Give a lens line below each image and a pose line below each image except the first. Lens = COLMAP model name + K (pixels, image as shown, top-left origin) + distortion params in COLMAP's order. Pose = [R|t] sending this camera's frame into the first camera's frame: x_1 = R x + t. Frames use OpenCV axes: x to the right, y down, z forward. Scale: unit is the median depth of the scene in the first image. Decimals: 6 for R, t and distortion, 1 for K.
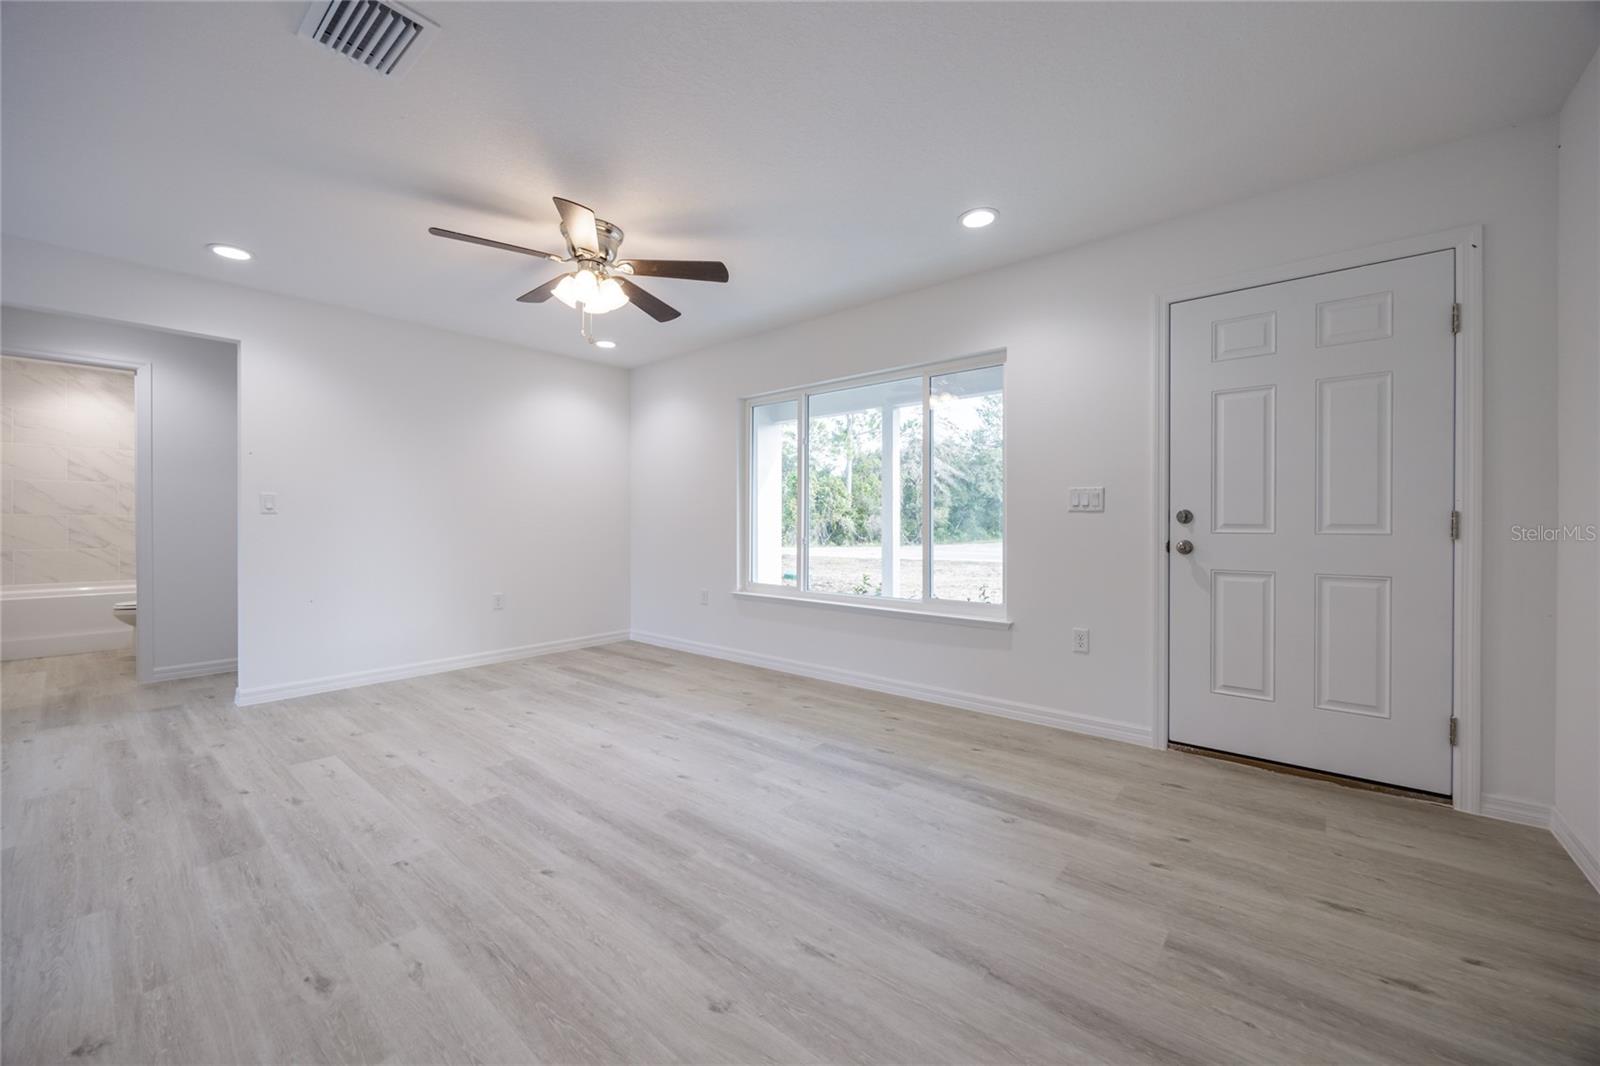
lens RADIAL K [[614.6, 0, 800.0], [0, 614.6, 533.0], [0, 0, 1]] dist [-0.003171, -0.000088]
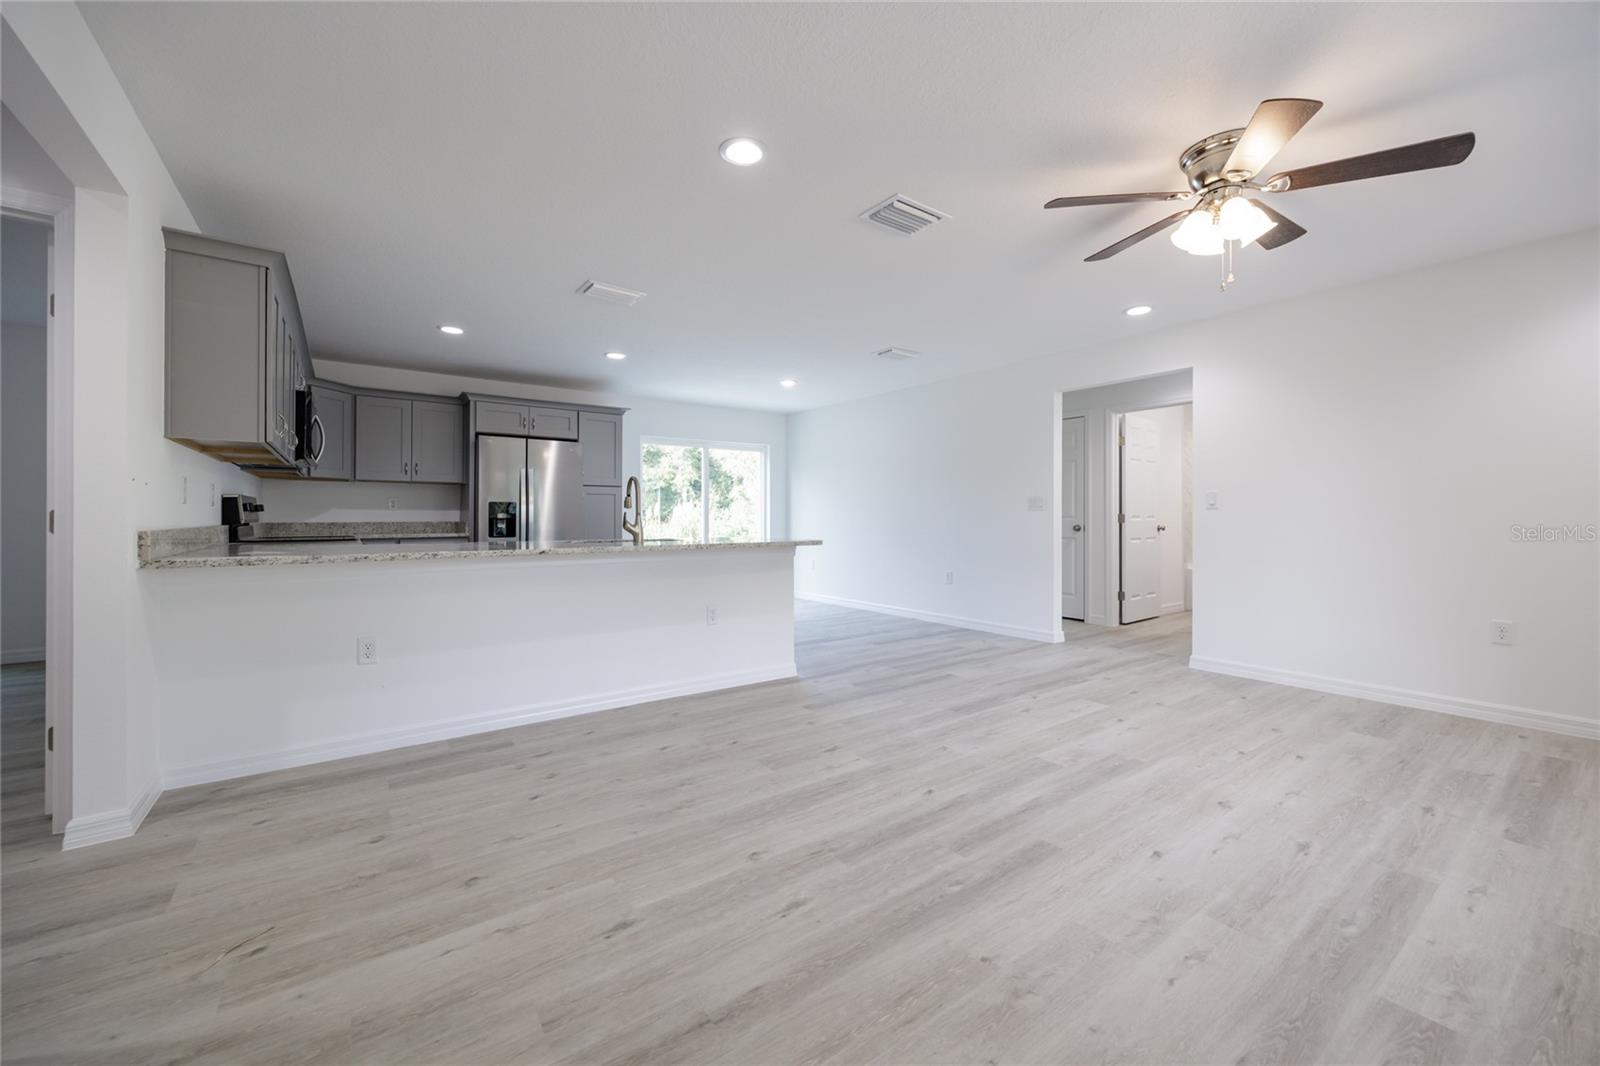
lens RADIAL K [[625.5, 0, 806.8], [0, 625.5, 518.0], [0, 0, 1]] dist [-0.001072, -0.000338]
pose [[-0.236726, 0.001907, -0.971575, 0.745144], [-0.016516, 0.999846, 0.005987, -0.014578], [0.971436, 0.017464, -0.236658, 0.862245]]
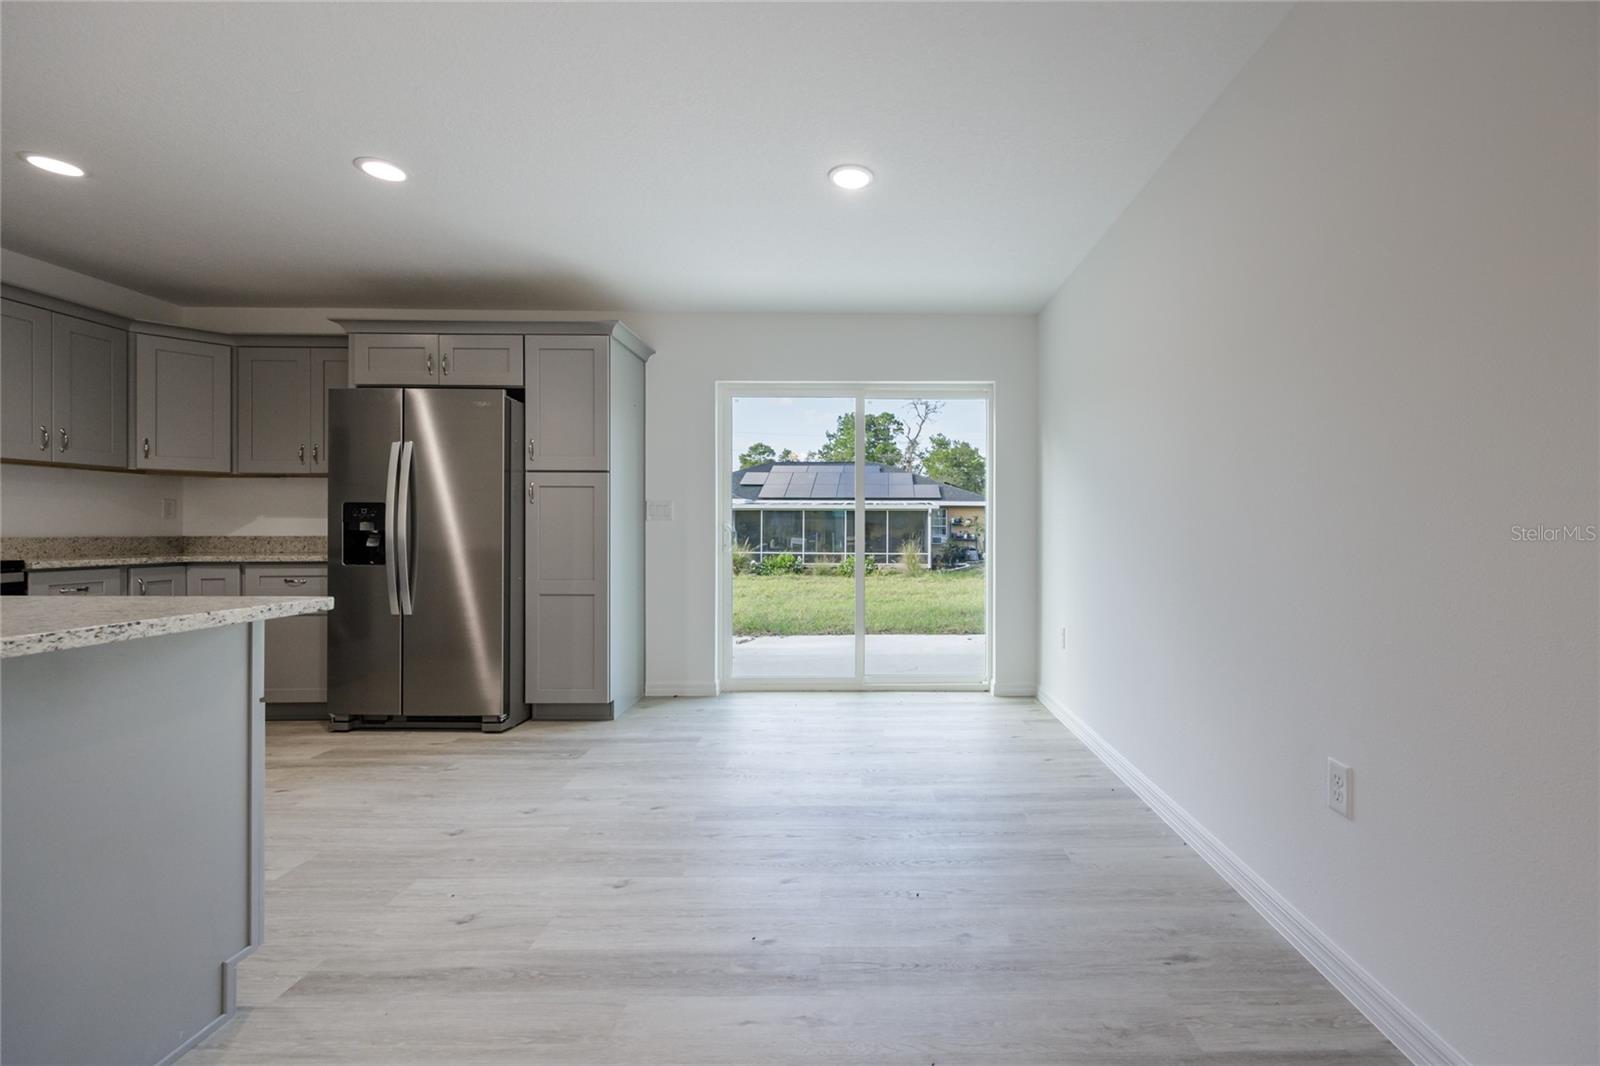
lens RADIAL K [[688.2, 0, 881.1], [0, 688.2, 529.0], [0, 0, 1]] dist [-0.000089, 0.000175]
pose [[-0.751141, -0.001916, -0.660139, -1.233864], [-0.014003, 0.999817, 0.013031, -0.020472], [0.659993, 0.019032, -0.751031, 1.041318]]
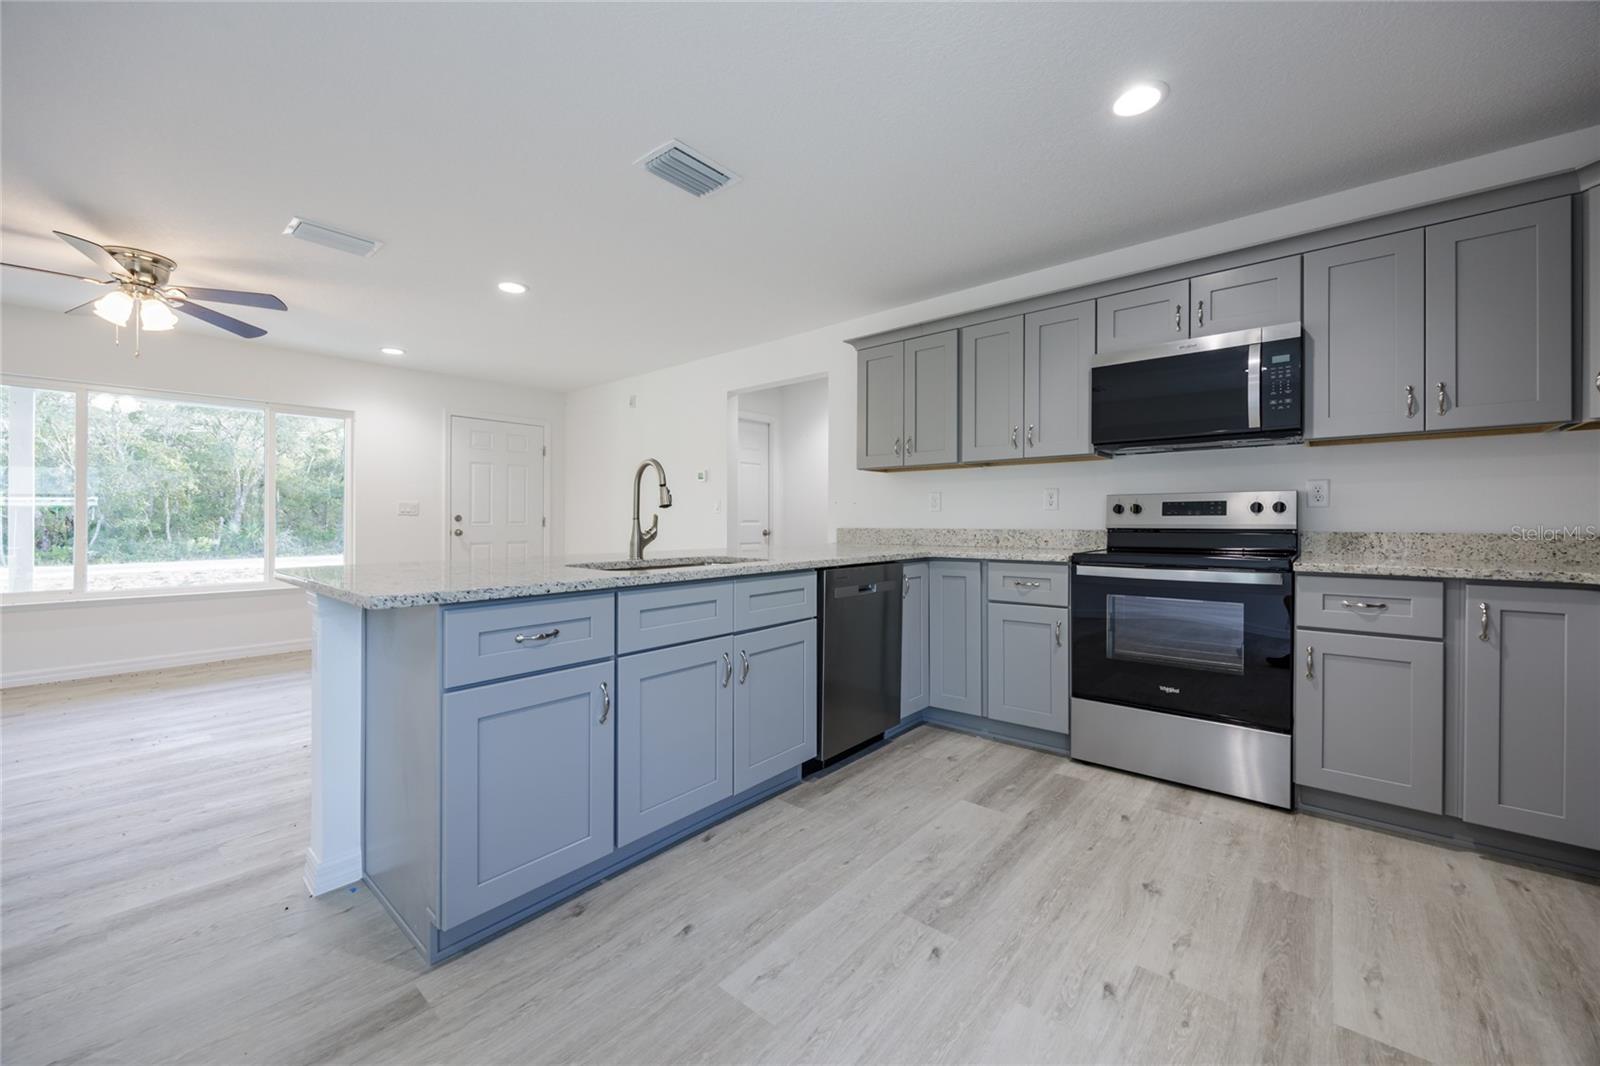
lens RADIAL K [[616.0, 0, 805.7], [0, 616.0, 526.4], [0, 0, 1]] dist [-0.001448, -0.000035]
pose [[0.008413, -0.008554, 0.999928, -1.846700], [0.017483, 0.999812, 0.008406, 0.005536], [-0.999812, 0.017411, 0.008561, -0.272464]]
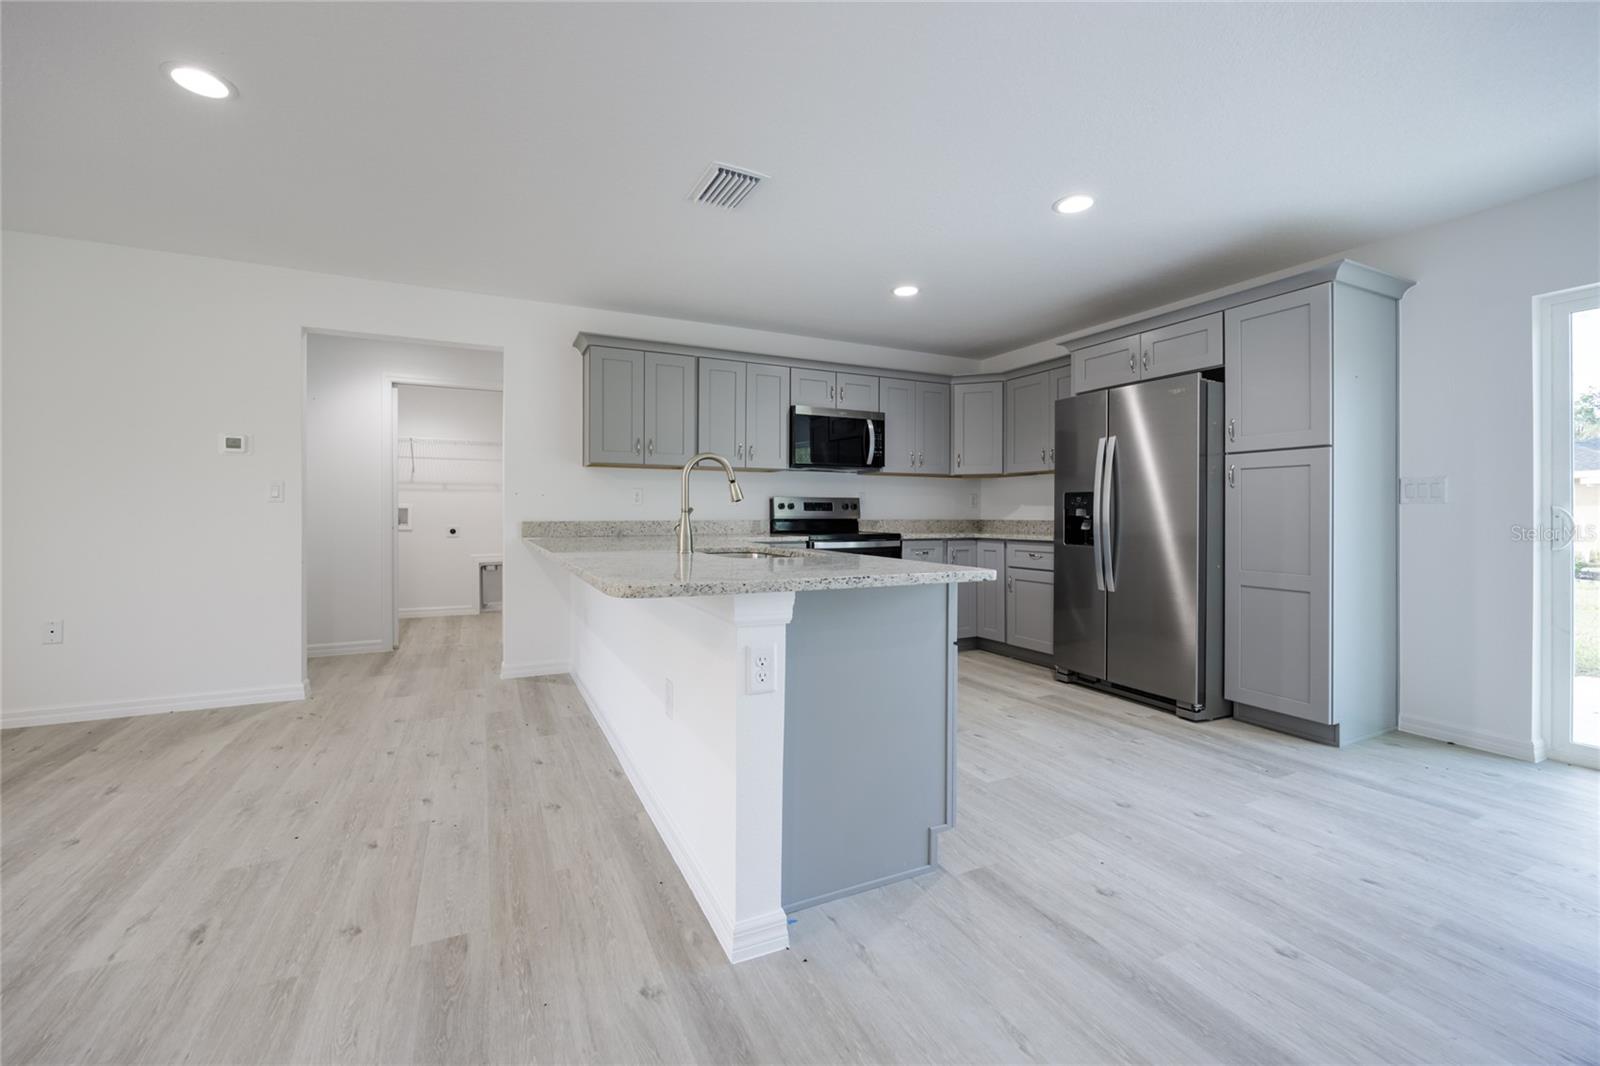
lens RADIAL K [[636.1, 0, 773.6], [0, 636.1, 514.8], [0, 0, 1]] dist [-0.002150, -0.000345]
pose [[-0.905745, -0.003071, 0.423811, -1.364707], [0.005188, 0.999818, 0.018332, -0.019145], [-0.423790, 0.018803, -0.905565, 0.980793]]
